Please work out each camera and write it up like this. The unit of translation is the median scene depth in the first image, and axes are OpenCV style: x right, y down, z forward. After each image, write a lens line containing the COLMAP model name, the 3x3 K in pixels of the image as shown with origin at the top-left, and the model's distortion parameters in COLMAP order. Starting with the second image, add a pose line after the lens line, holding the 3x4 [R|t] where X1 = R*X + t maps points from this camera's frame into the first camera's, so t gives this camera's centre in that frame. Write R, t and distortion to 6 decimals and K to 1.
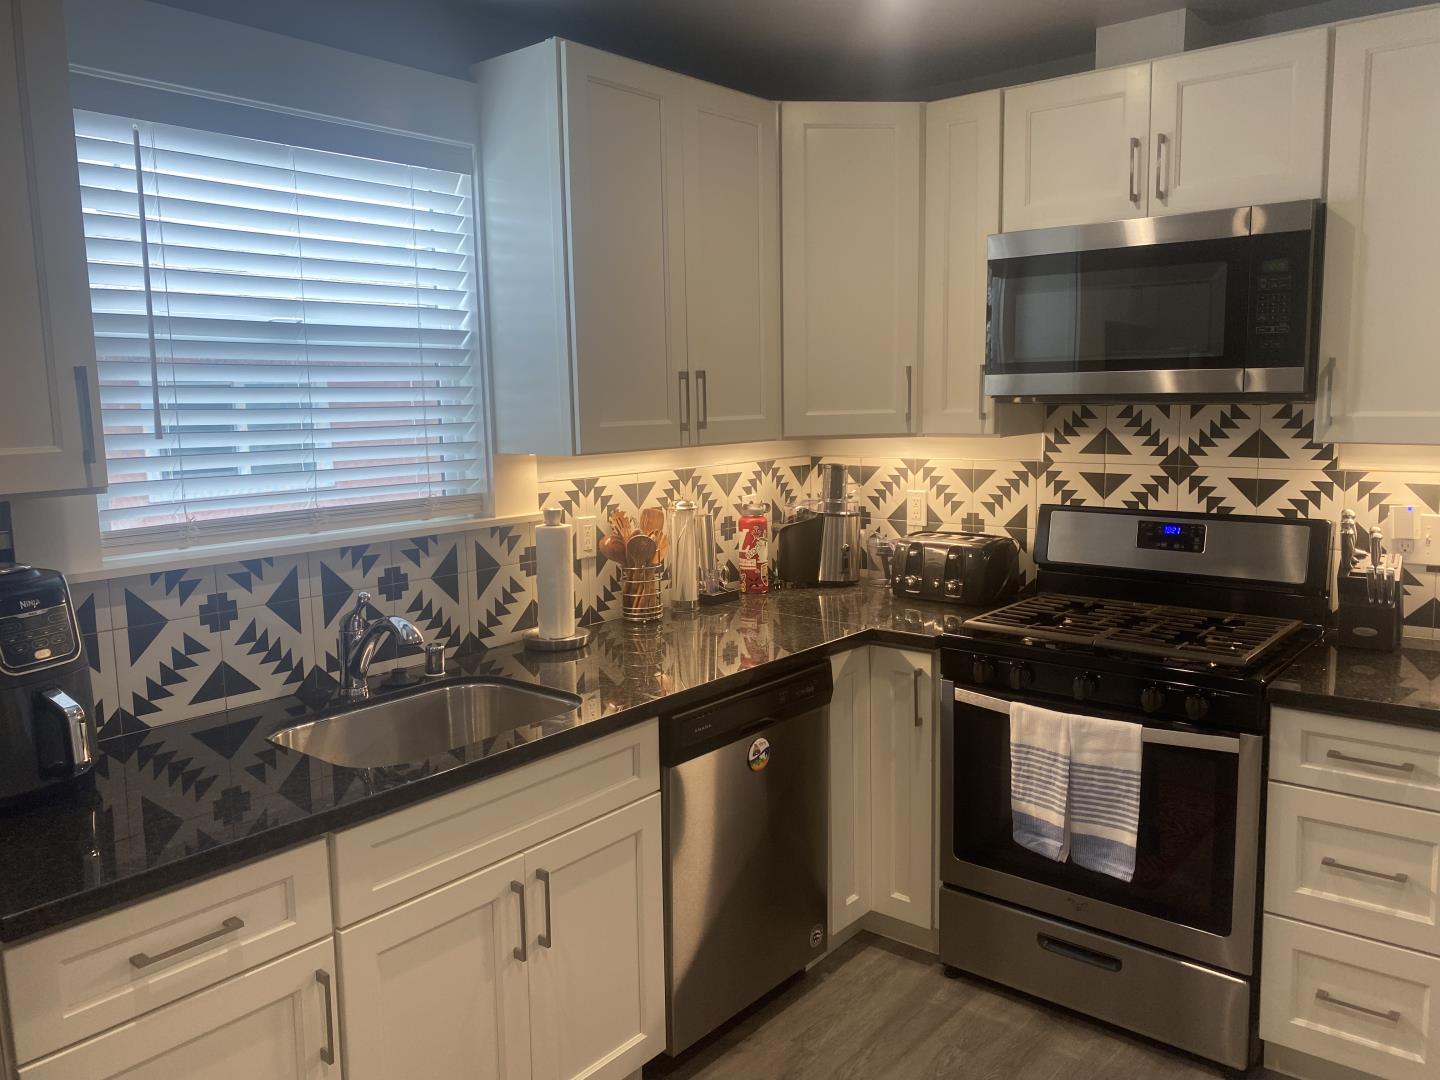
lens RADIAL K [[1083.5, 0, 720.0], [0, 1083.5, 540.0], [0, 0, 1]] dist [0.084058, -0.196433]
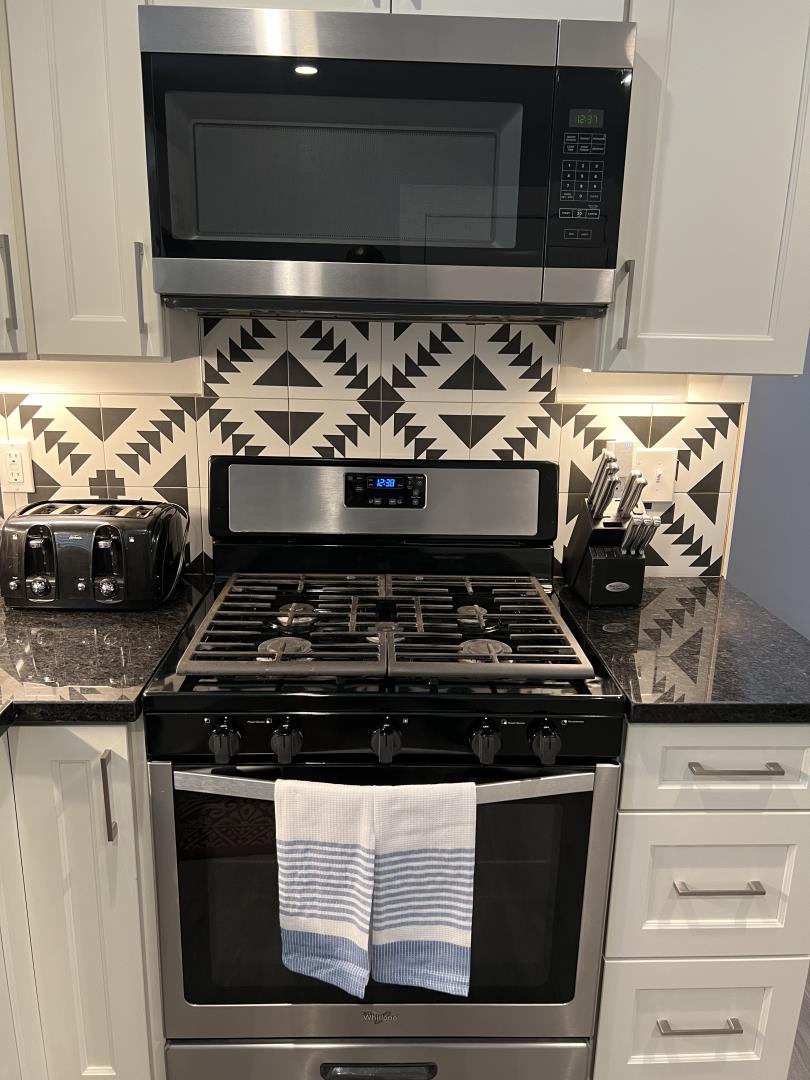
lens RADIAL K [[863.0, 0, 405.0], [0, 863.0, 540.0], [0, 0, 1]] dist [0.097280, -0.229069]
pose [[0.758483, -0.123601, 0.639865, 0.013517], [0.056474, 0.990622, 0.124412, -0.044049], [-0.649242, -0.058229, 0.758350, 0.493623]]
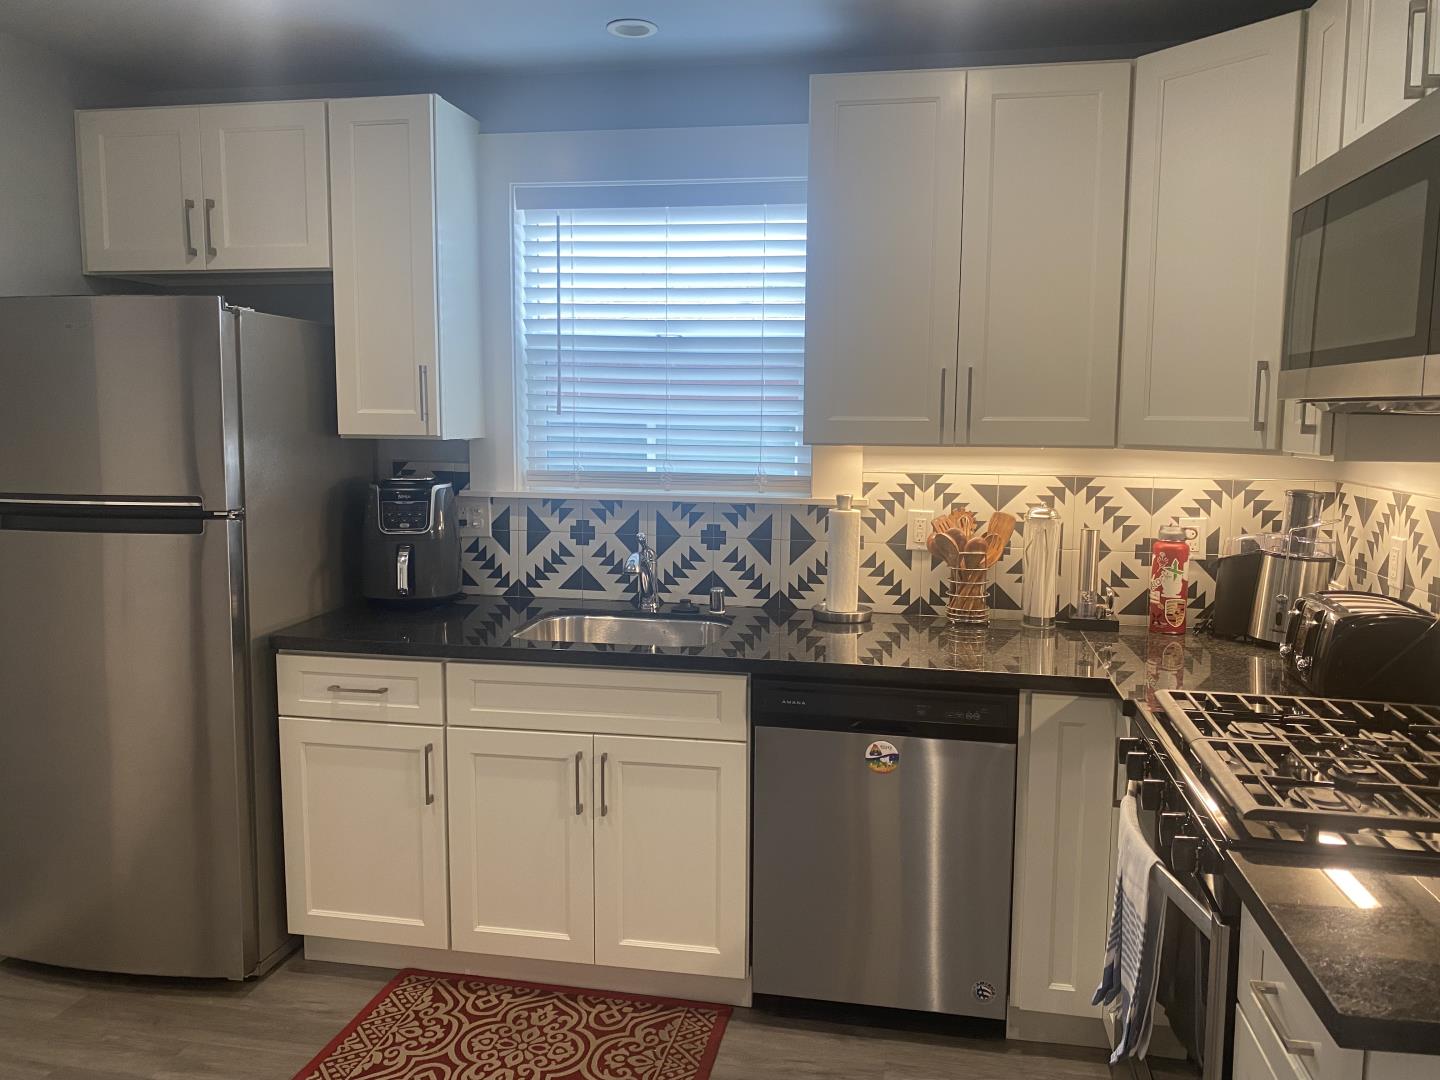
lens RADIAL K [[1083.5, 0, 720.0], [0, 1083.5, 540.0], [0, 0, 1]] dist [0.084058, -0.196433]
pose [[0.490350, 0.131462, -0.861554, 1.032793], [-0.136230, 0.987968, 0.073217, -0.065429], [0.860813, 0.081468, 0.502359, 0.470948]]
